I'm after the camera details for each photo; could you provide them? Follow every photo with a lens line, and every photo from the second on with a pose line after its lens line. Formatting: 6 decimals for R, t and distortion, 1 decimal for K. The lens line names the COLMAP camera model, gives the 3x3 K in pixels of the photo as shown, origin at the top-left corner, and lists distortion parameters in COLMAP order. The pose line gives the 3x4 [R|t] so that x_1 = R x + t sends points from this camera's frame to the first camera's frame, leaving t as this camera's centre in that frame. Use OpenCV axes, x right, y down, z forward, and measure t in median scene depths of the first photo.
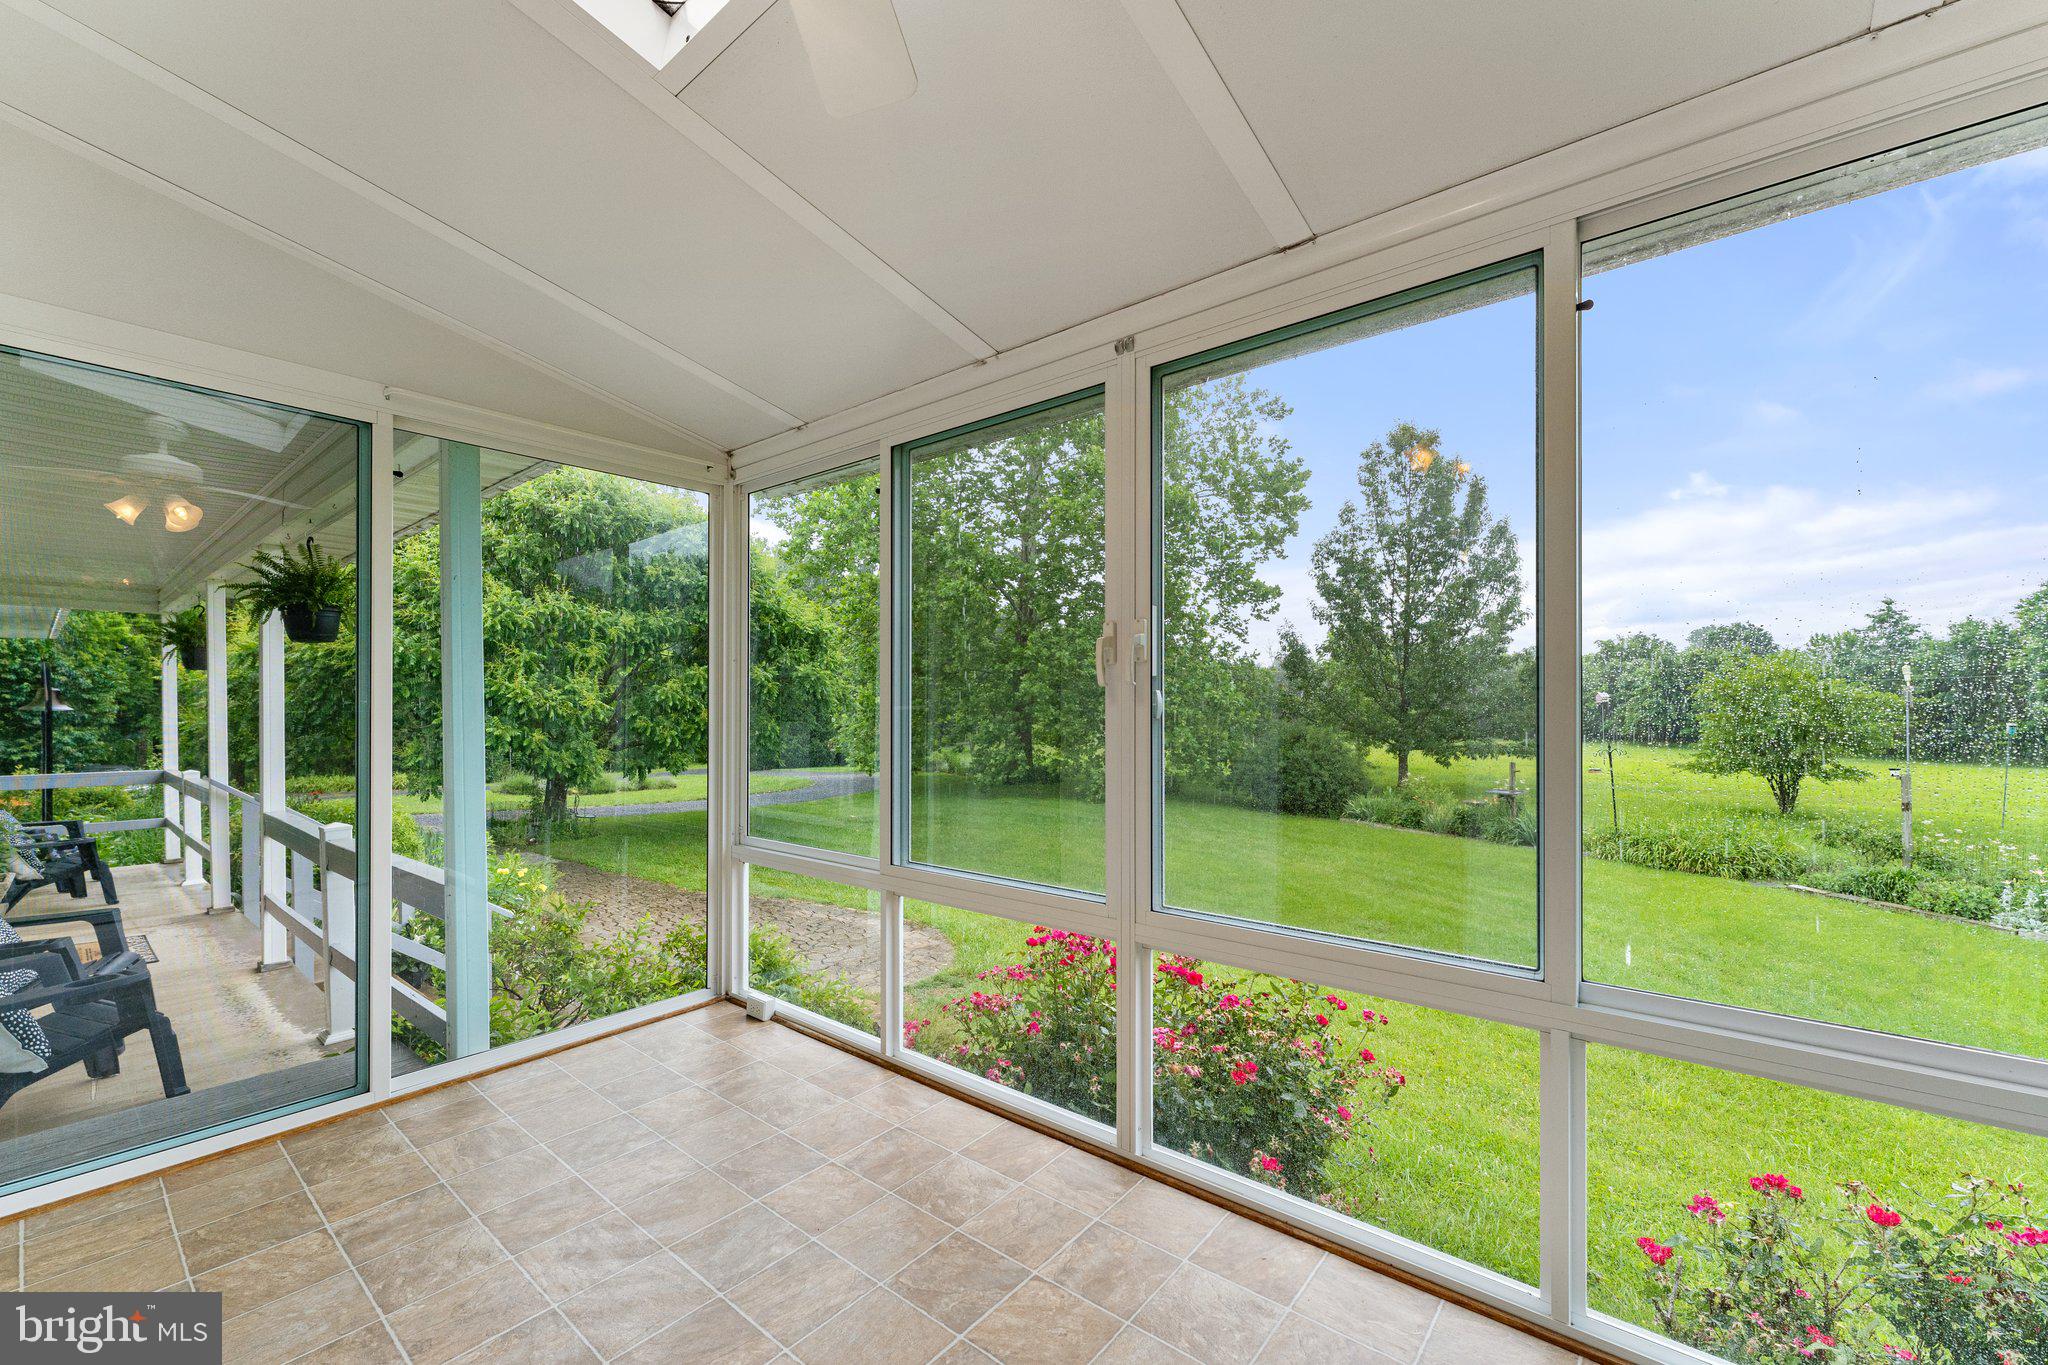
lens RADIAL K [[829.9, 0, 1027.5], [0, 829.9, 718.5], [0, 0, 1]] dist [0.002706, 0.000224]
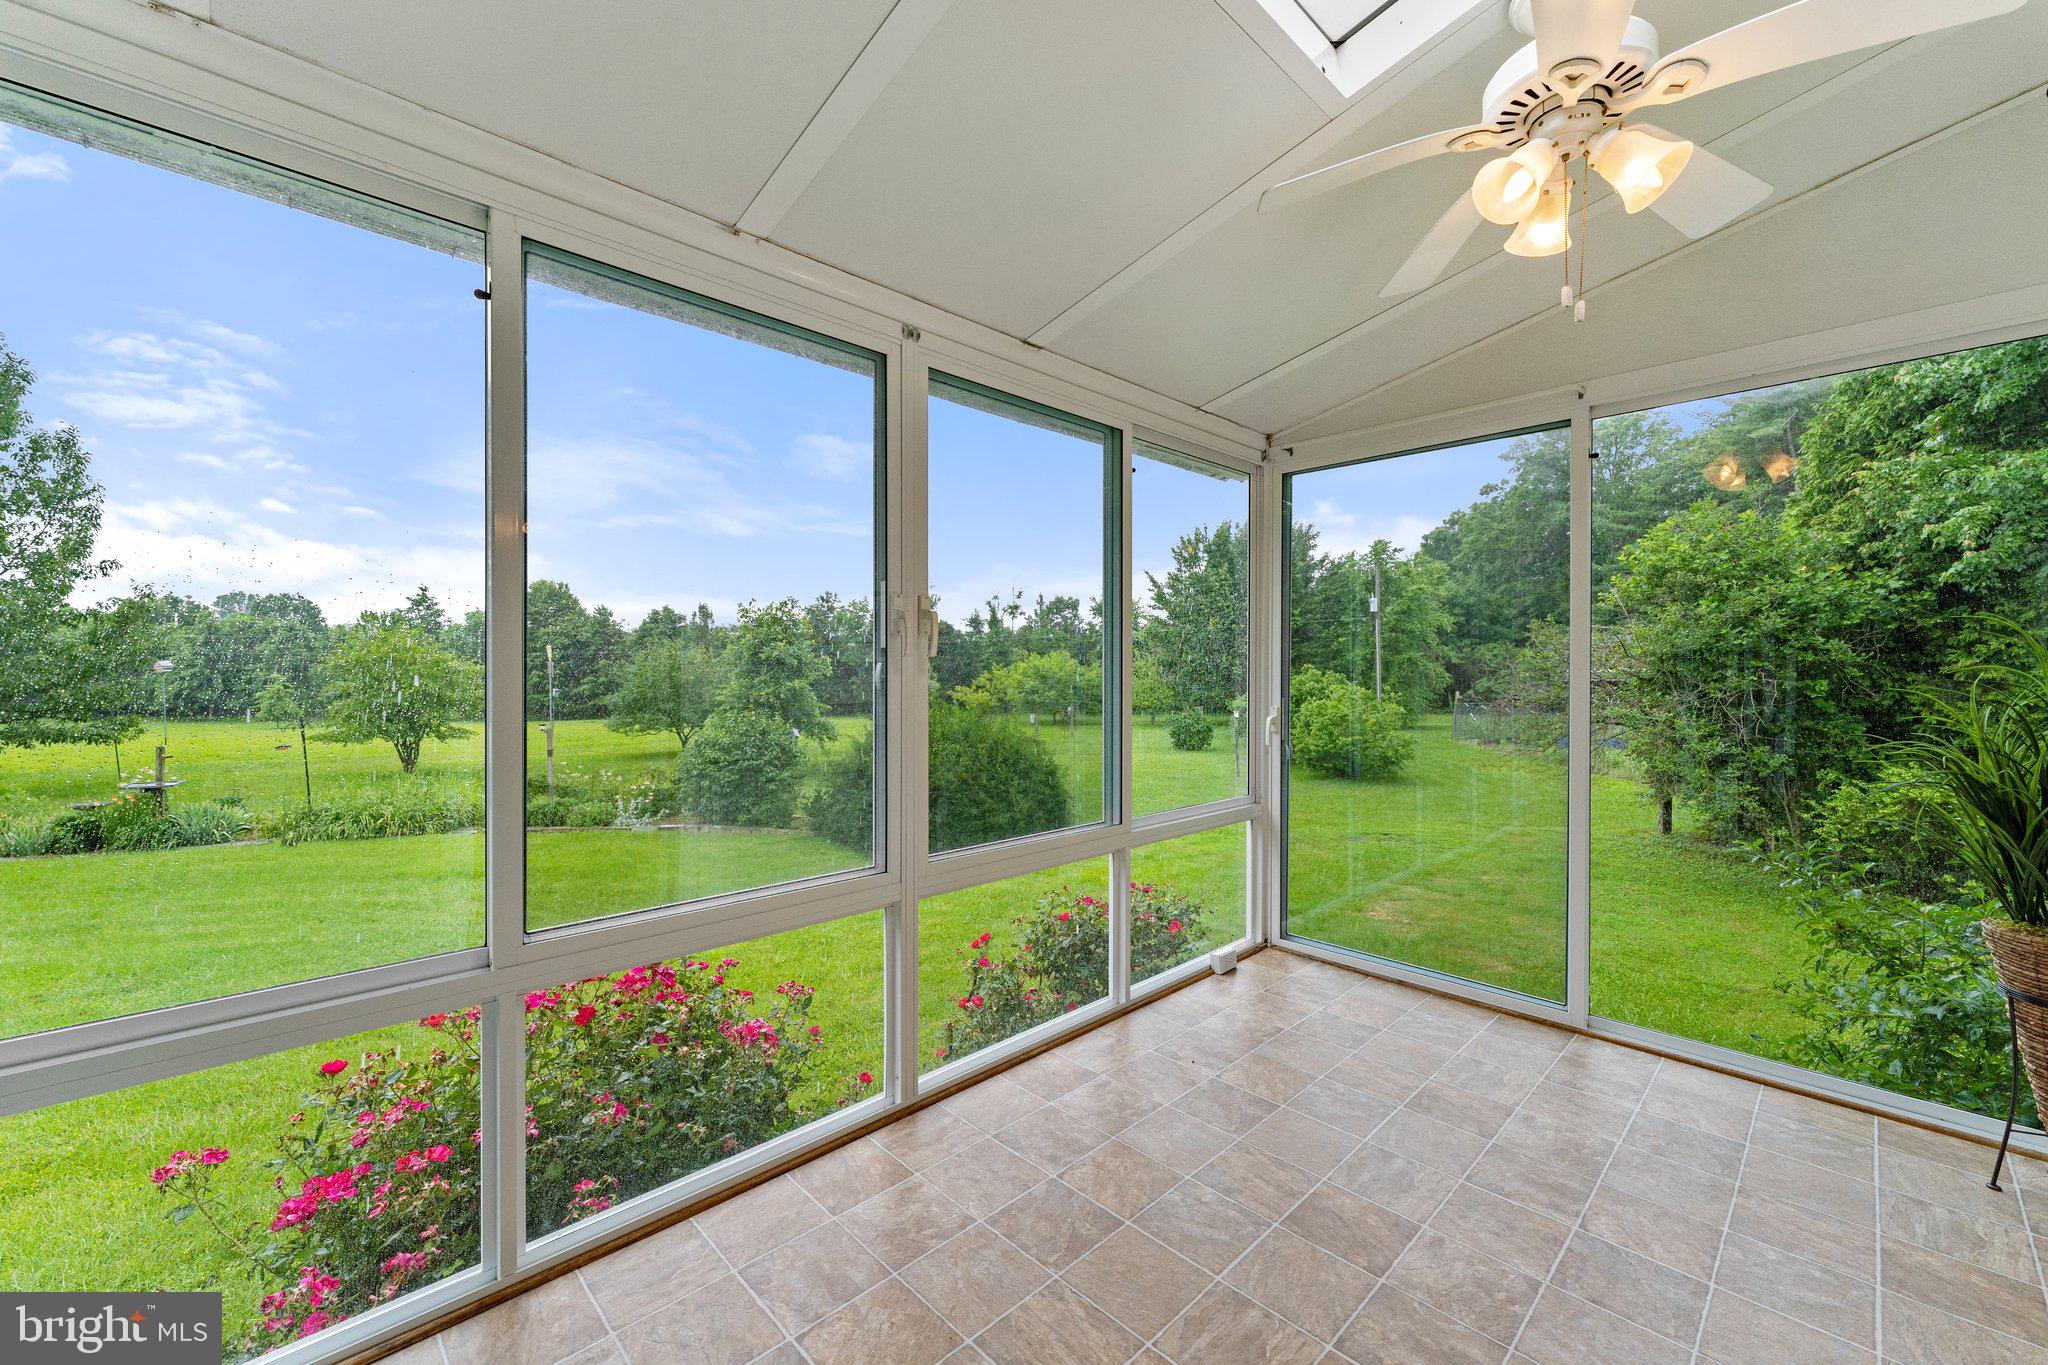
lens RADIAL K [[825.2, 0, 1015.7], [0, 825.2, 672.9], [0, 0, 1]] dist [-0.002723, -0.000198]
pose [[0.106253, 0.005268, 0.994325, -0.551191], [0.013875, 0.999881, -0.006780, -0.003372], [-0.994242, 0.014516, 0.106167, 0.458253]]
